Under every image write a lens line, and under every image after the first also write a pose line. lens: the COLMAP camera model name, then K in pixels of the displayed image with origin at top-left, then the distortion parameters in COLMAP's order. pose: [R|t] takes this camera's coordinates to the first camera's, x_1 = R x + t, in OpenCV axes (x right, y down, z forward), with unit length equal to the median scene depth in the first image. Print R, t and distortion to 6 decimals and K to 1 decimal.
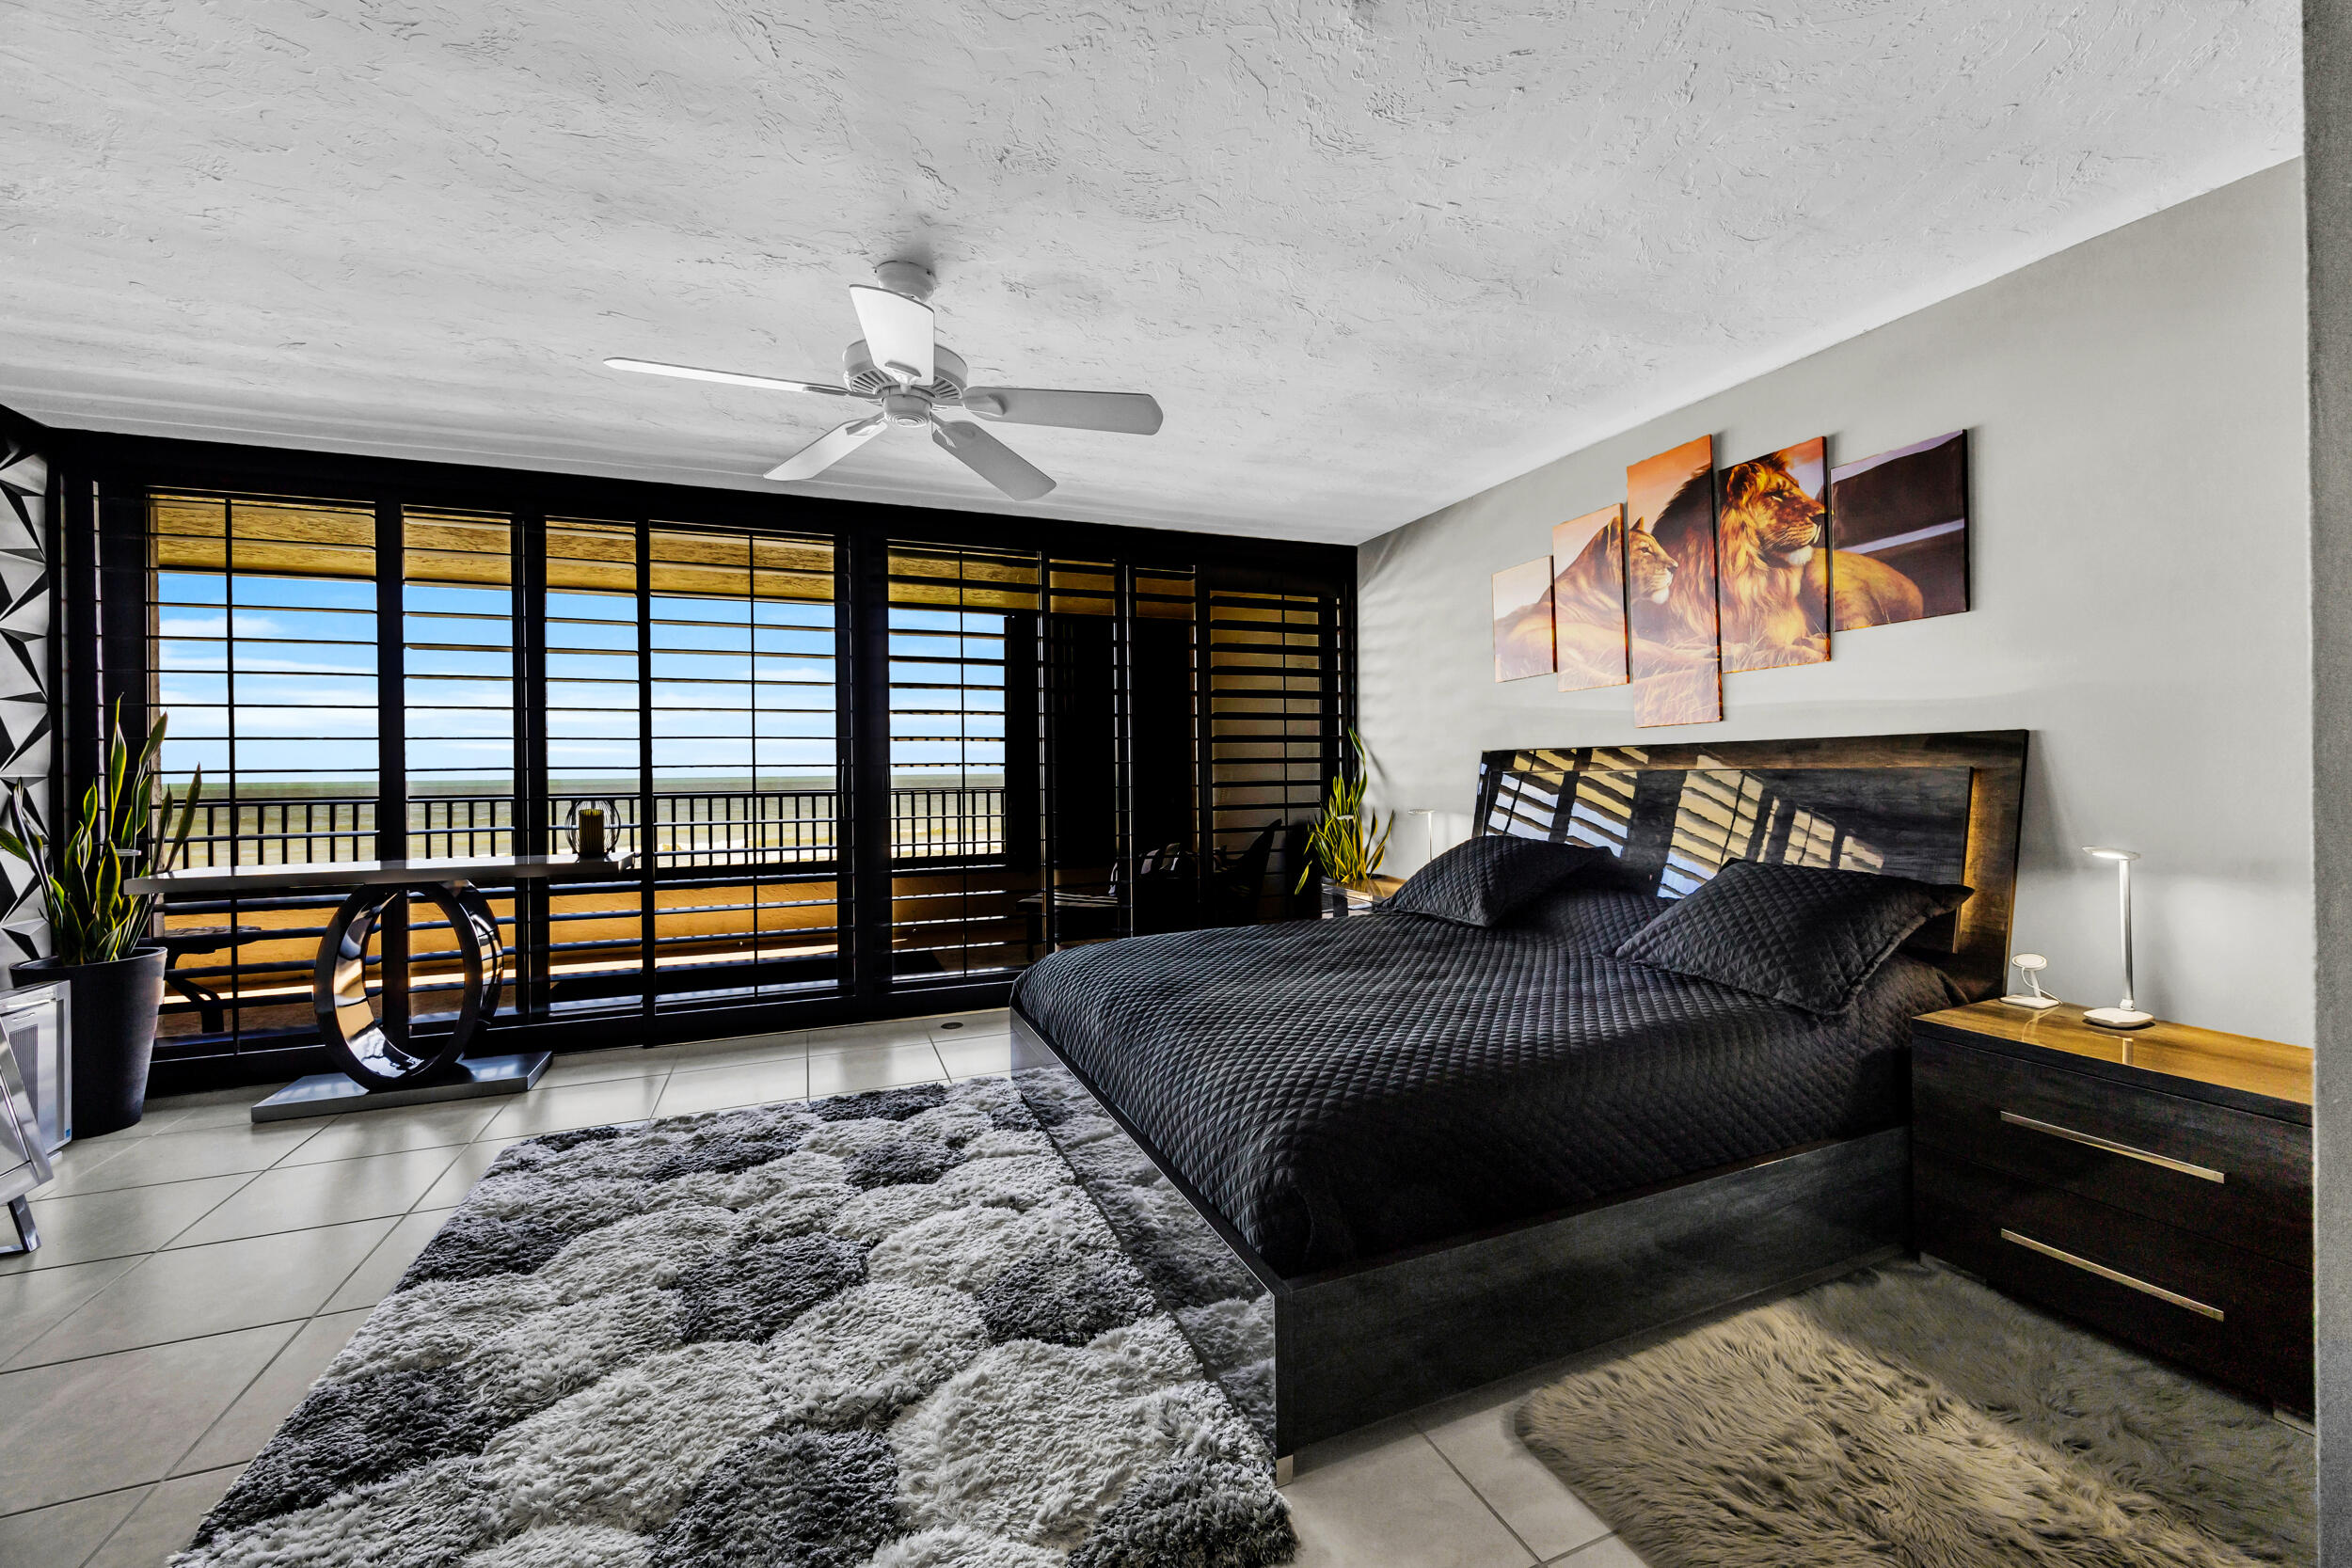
lens RADIAL K [[903.0, 0, 1173.5], [0, 903.0, 764.8], [0, 0, 1]] dist [0.002170, -0.000988]
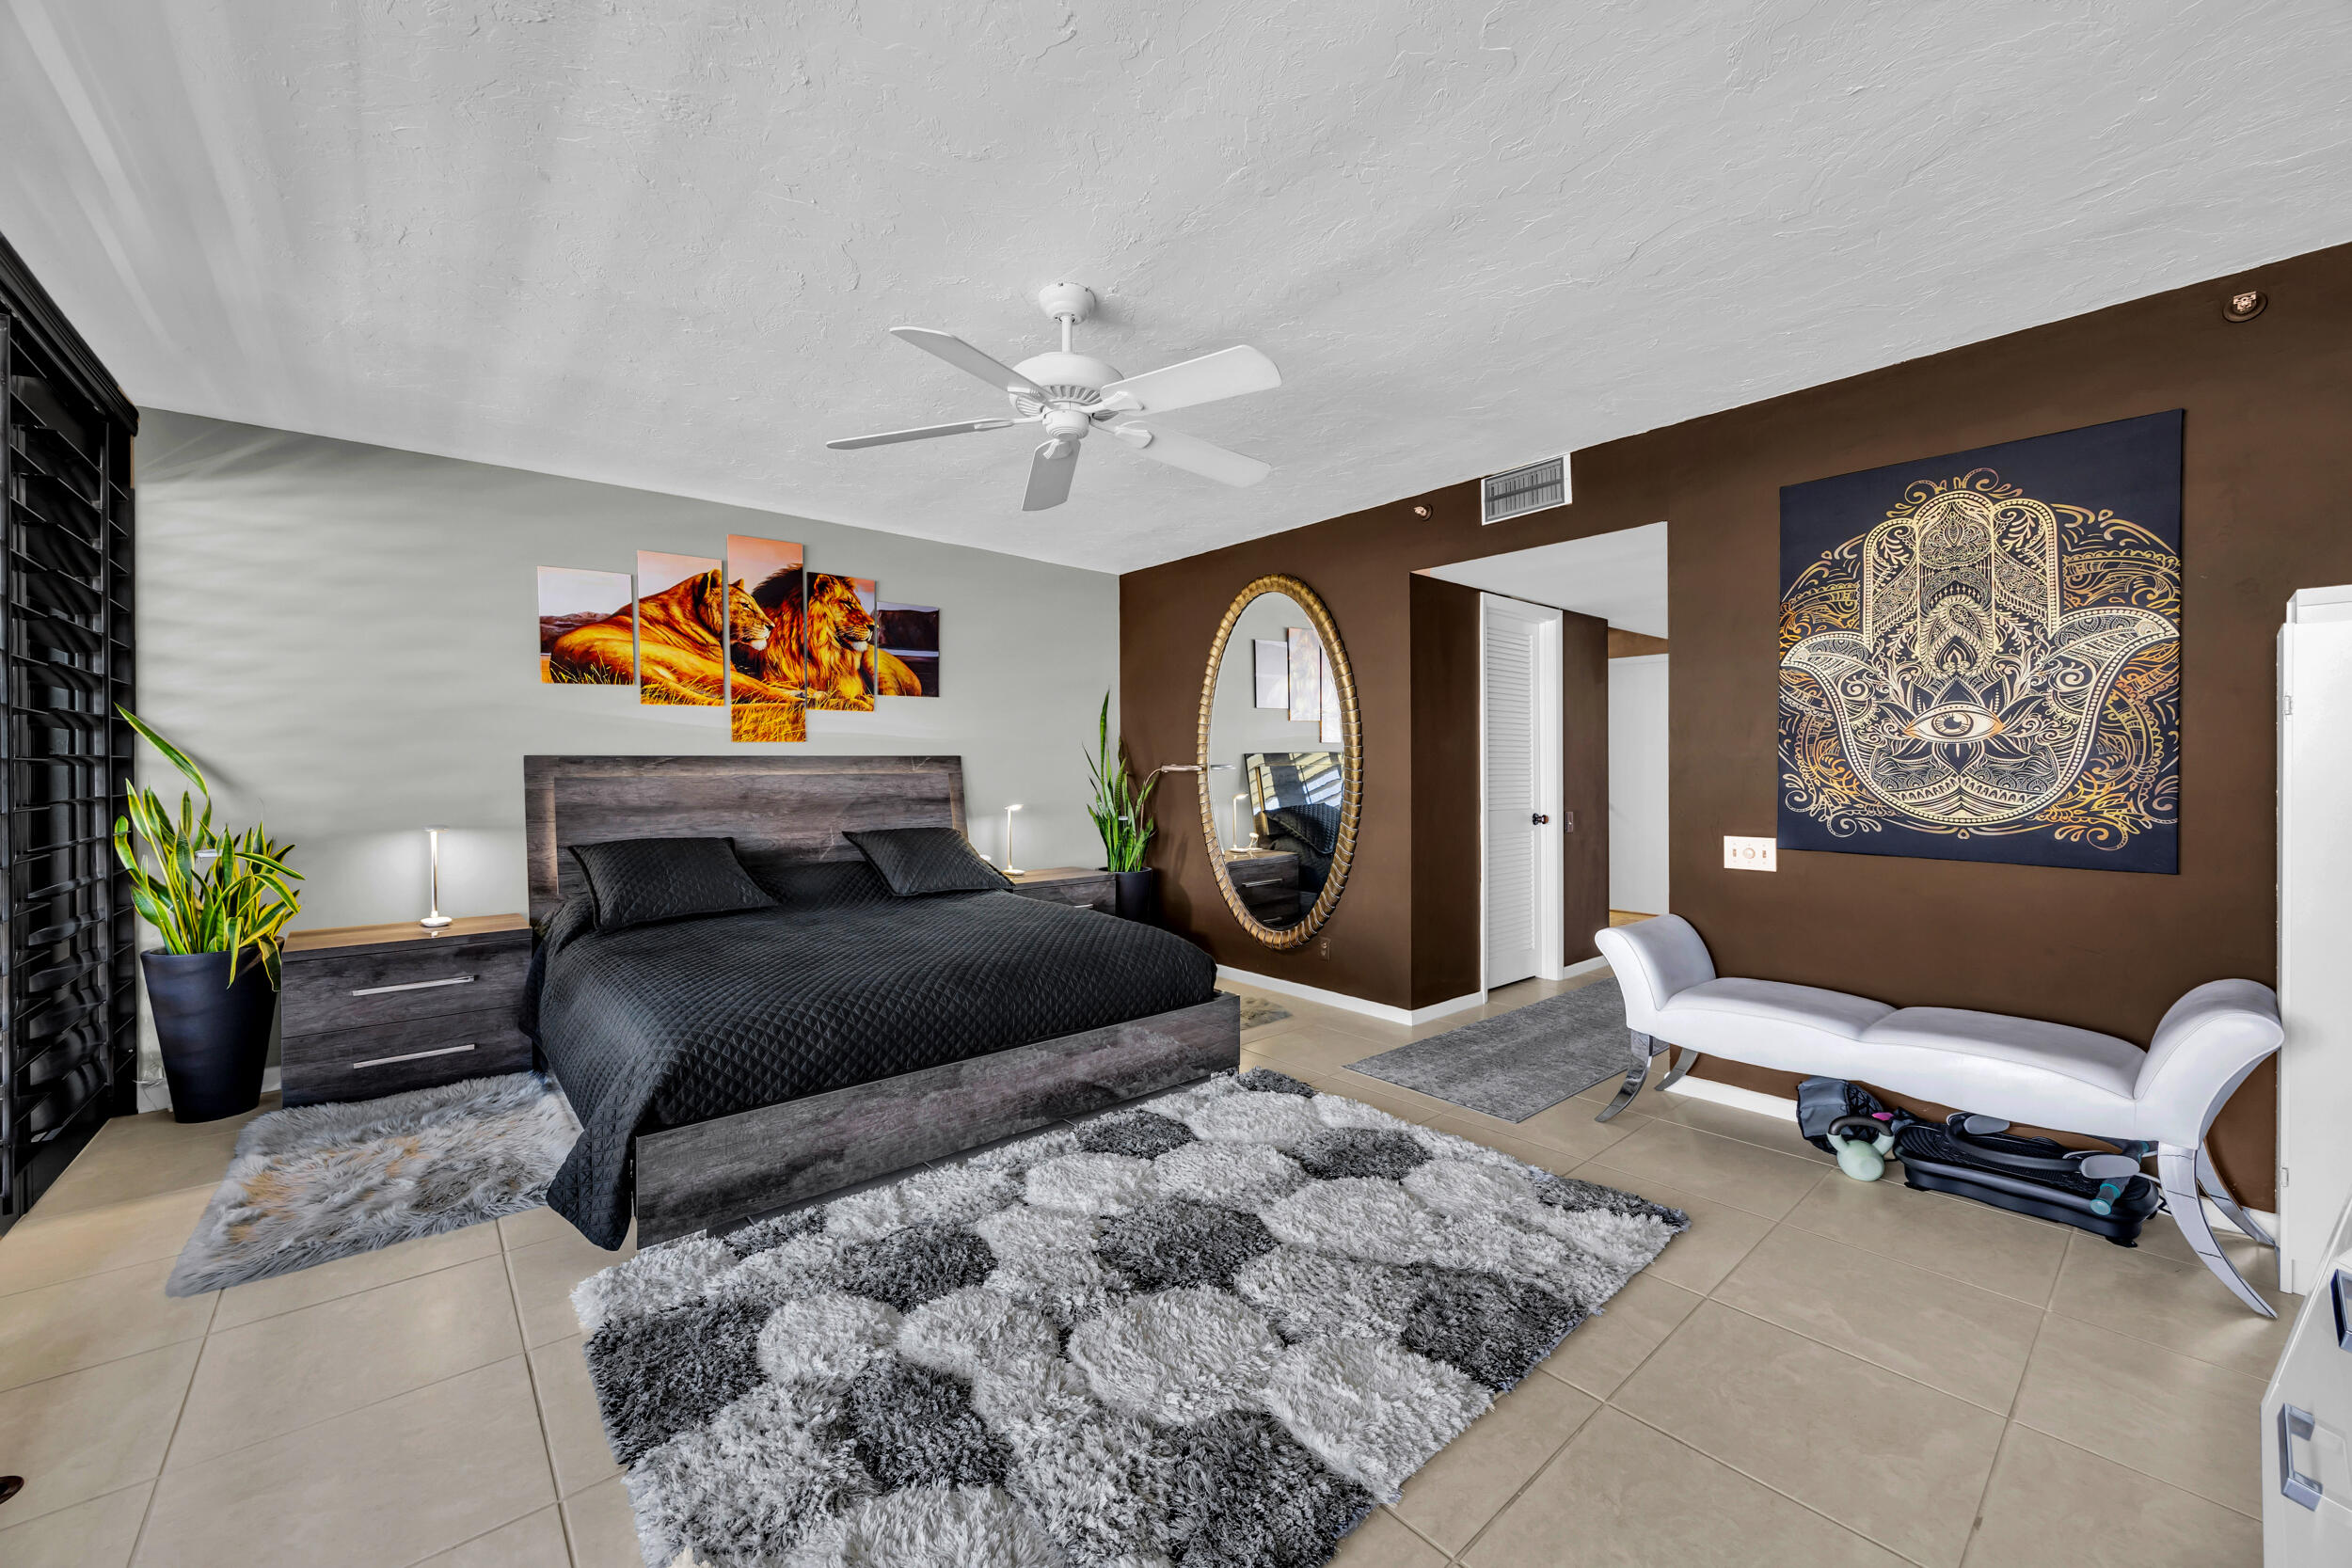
lens RADIAL K [[903.0, 0, 1172.7], [0, 903.0, 771.7], [0, 0, 1]] dist [0.002170, -0.000988]
pose [[-0.321909, 0.005625, 0.946754, -1.058783], [0.001702, 0.999984, -0.005362, 0.010915], [-0.946769, -0.000115, -0.321914, 0.979988]]
